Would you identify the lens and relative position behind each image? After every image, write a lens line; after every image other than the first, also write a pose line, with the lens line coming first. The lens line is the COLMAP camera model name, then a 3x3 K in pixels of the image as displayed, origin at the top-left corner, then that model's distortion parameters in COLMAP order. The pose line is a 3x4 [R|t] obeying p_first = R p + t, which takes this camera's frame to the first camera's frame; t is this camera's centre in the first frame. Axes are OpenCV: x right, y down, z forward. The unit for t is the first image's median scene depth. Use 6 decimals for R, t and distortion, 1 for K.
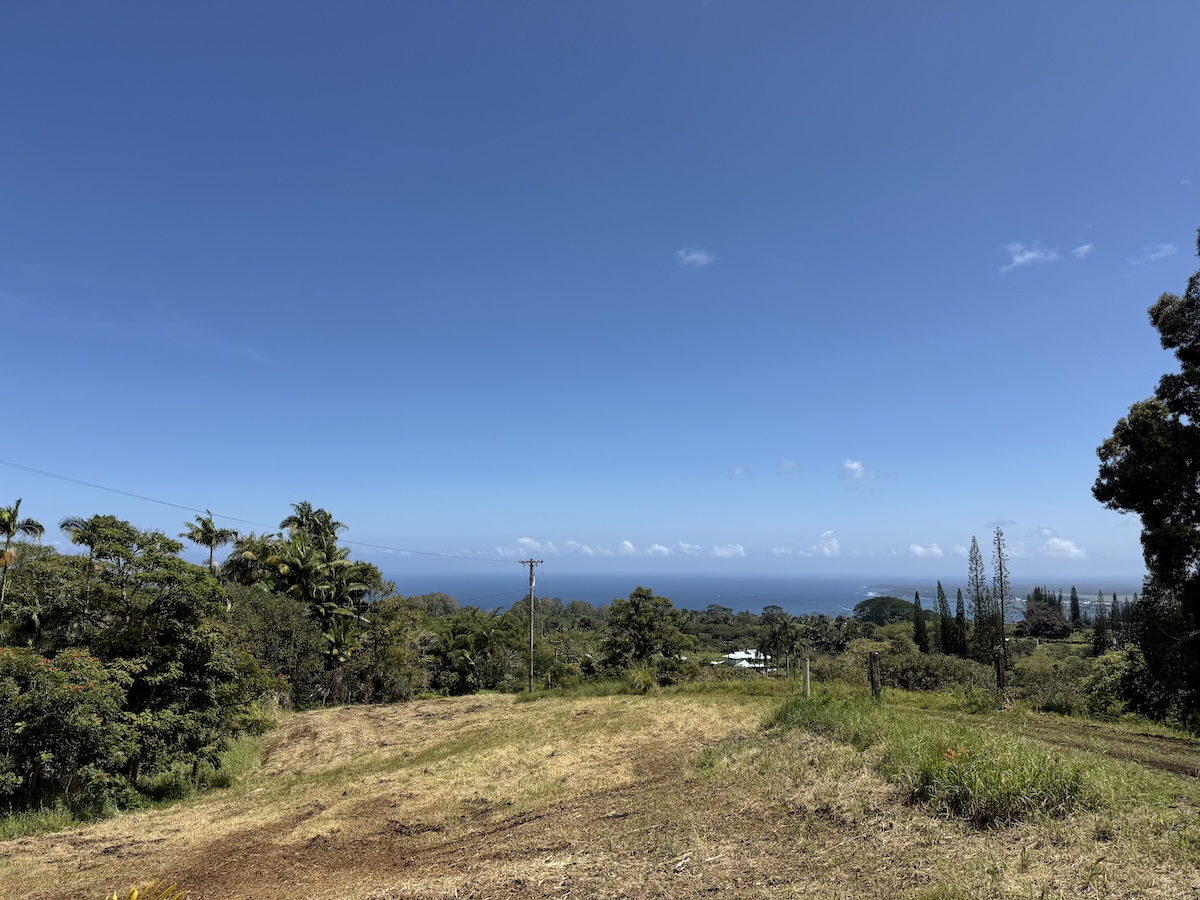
lens RADIAL K [[831.7, 0, 600.0], [0, 831.7, 450.0], [0, 0, 1]] dist [0.089052, -0.114819]
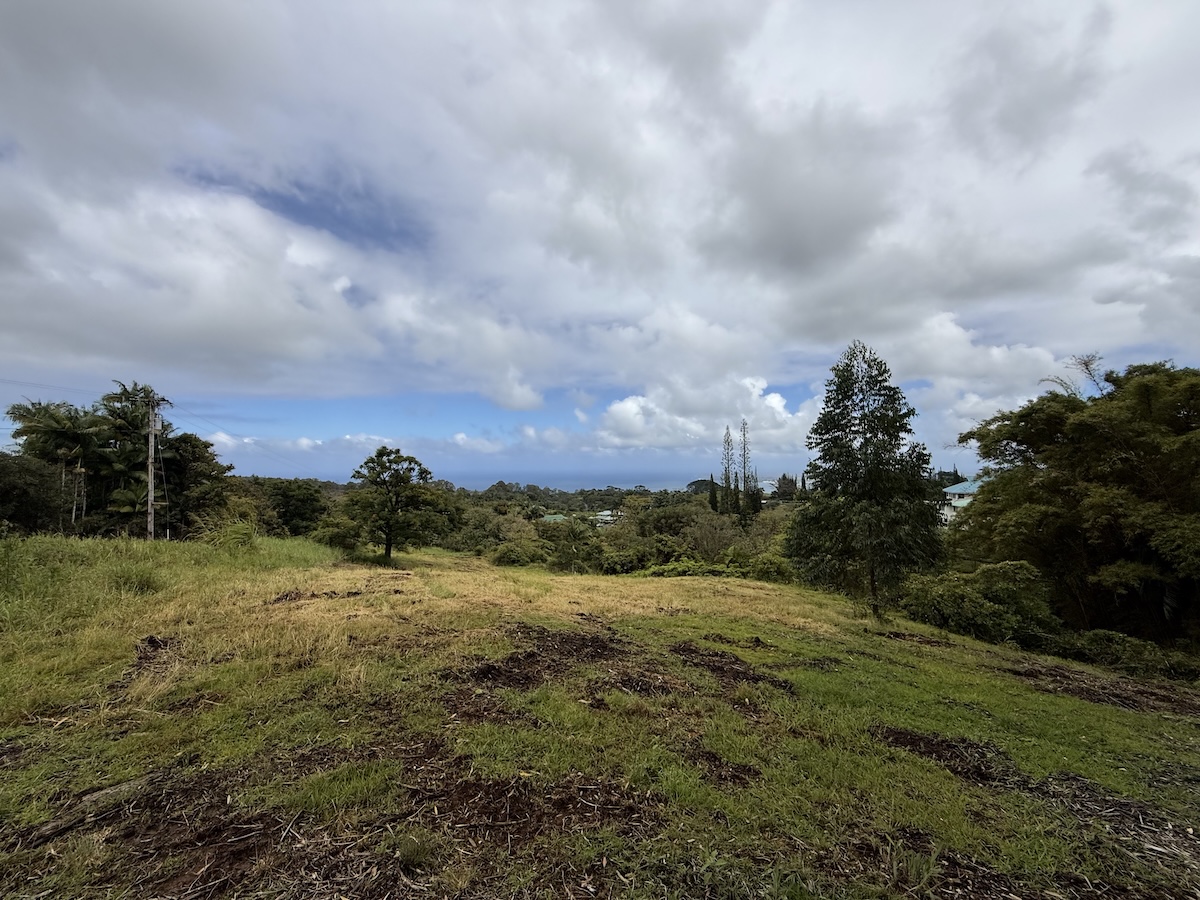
lens RADIAL K [[472.9, 0, 600.0], [0, 472.9, 450.0], [0, 0, 1]] dist [-0.000213, 0.000000]
pose [[0.995266, -0.001679, 0.097176, 0.256826], [-0.008460, 0.994559, 0.103830, 0.104673], [-0.096822, -0.104161, 0.989836, 0.385992]]
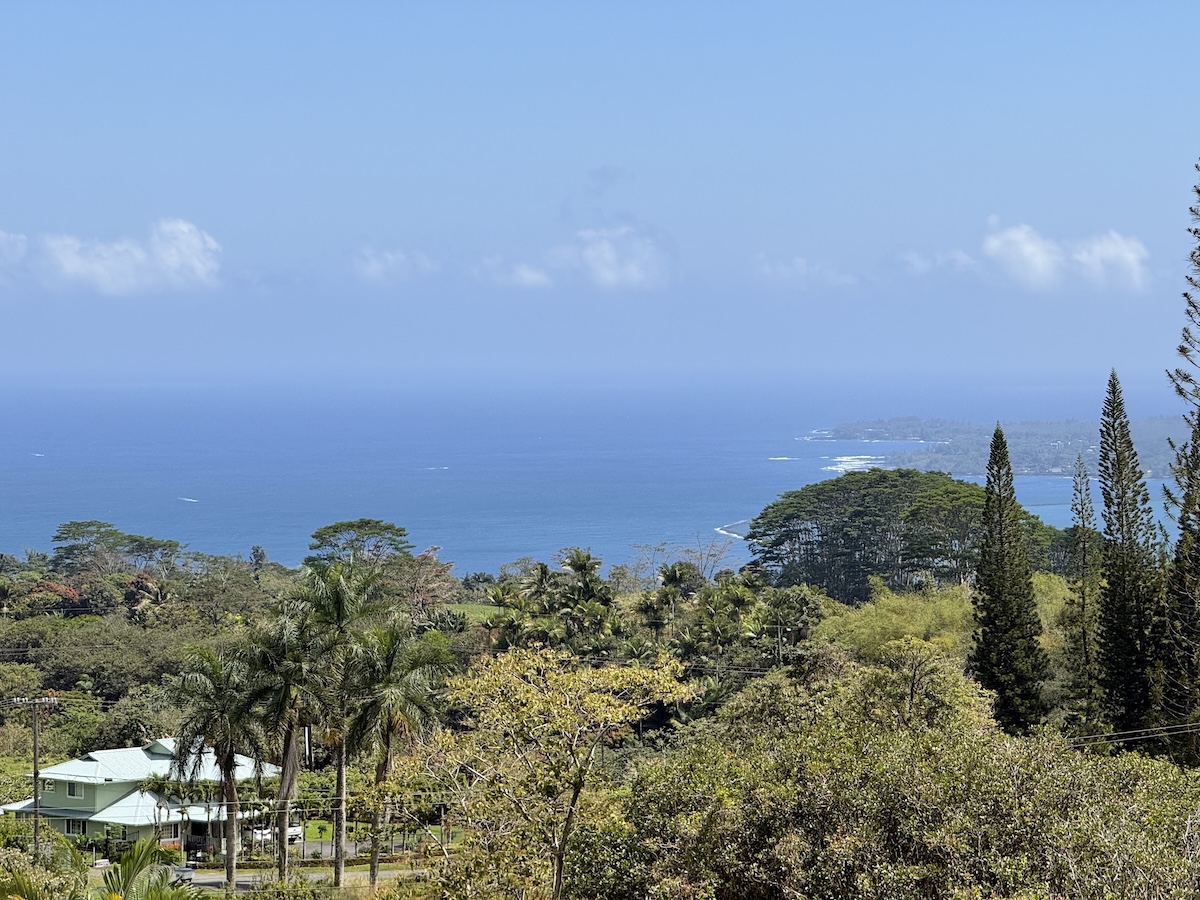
lens RADIAL K [[4182.4, 0, 563.6], [0, 4182.4, 449.0], [0, 0, 1]] dist [0.173305, 3.183110]
pose [[0.971822, -0.004477, 0.235673, 0.166510], [-0.034145, 0.986600, 0.159543, 0.071752], [-0.233229, -0.163094, 0.958647, 0.289550]]
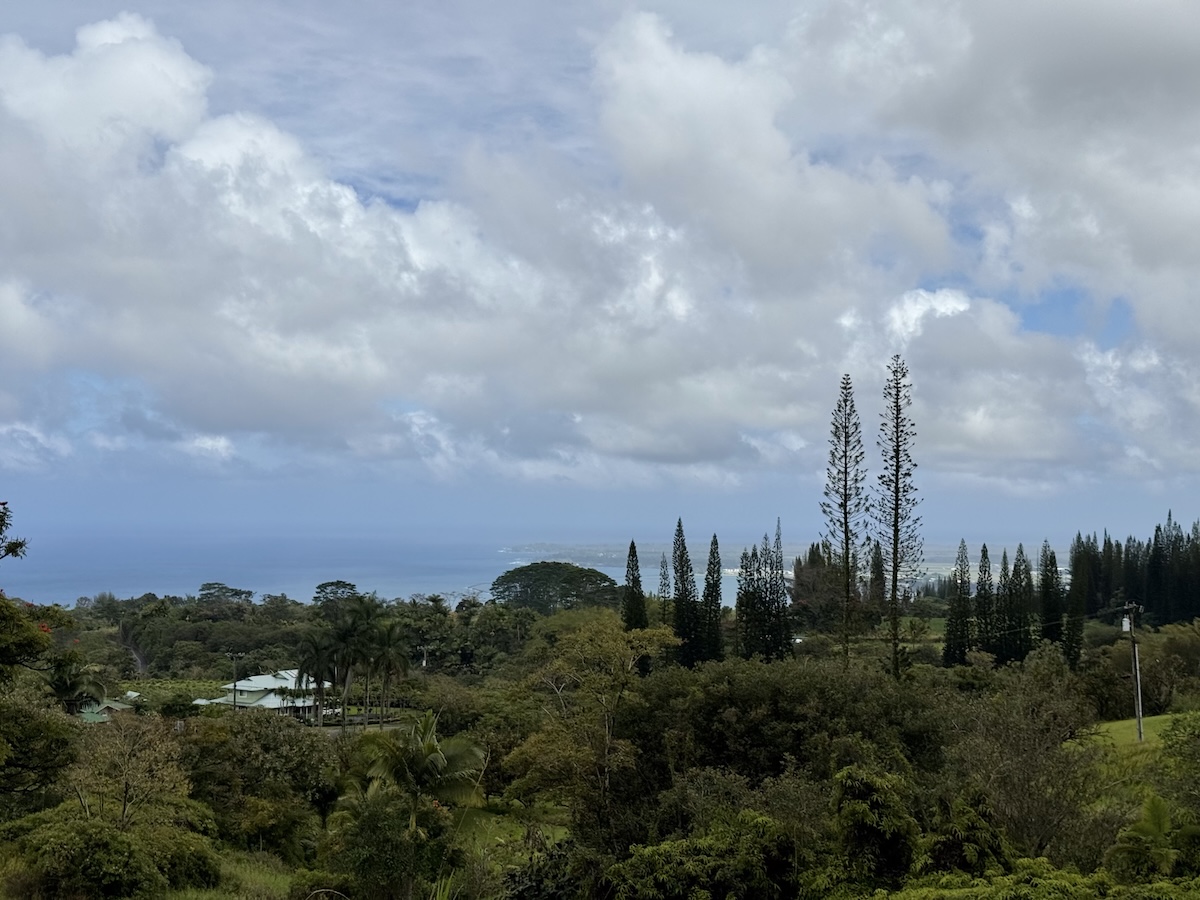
lens RADIAL K [[1660.8, 0, 591.2], [0, 1660.8, 452.8], [0, 0, 1]] dist [0.131422, -0.059296]
pose [[0.938477, 0.022535, 0.344606, 0.088201], [-0.057965, 0.993991, 0.092857, 0.121627], [-0.340443, -0.107120, 0.934143, 0.486179]]
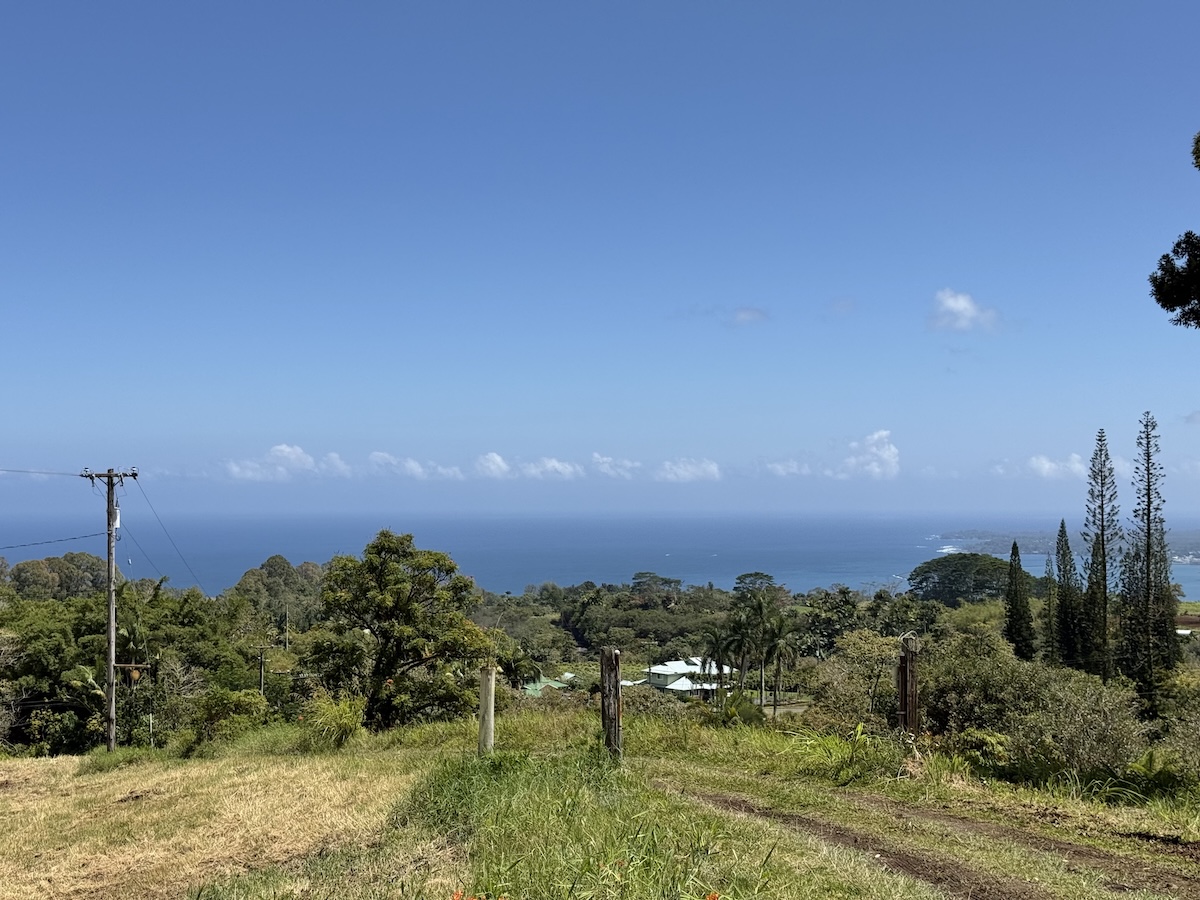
lens RADIAL K [[1660.8, 0, 591.2], [0, 1660.8, 452.8], [0, 0, 1]] dist [0.131422, -0.059296]
pose [[0.995366, 0.000302, 0.096155, 0.073738], [-0.010892, 0.993913, 0.109625, 0.014966], [-0.095536, -0.110165, 0.989311, 0.055714]]
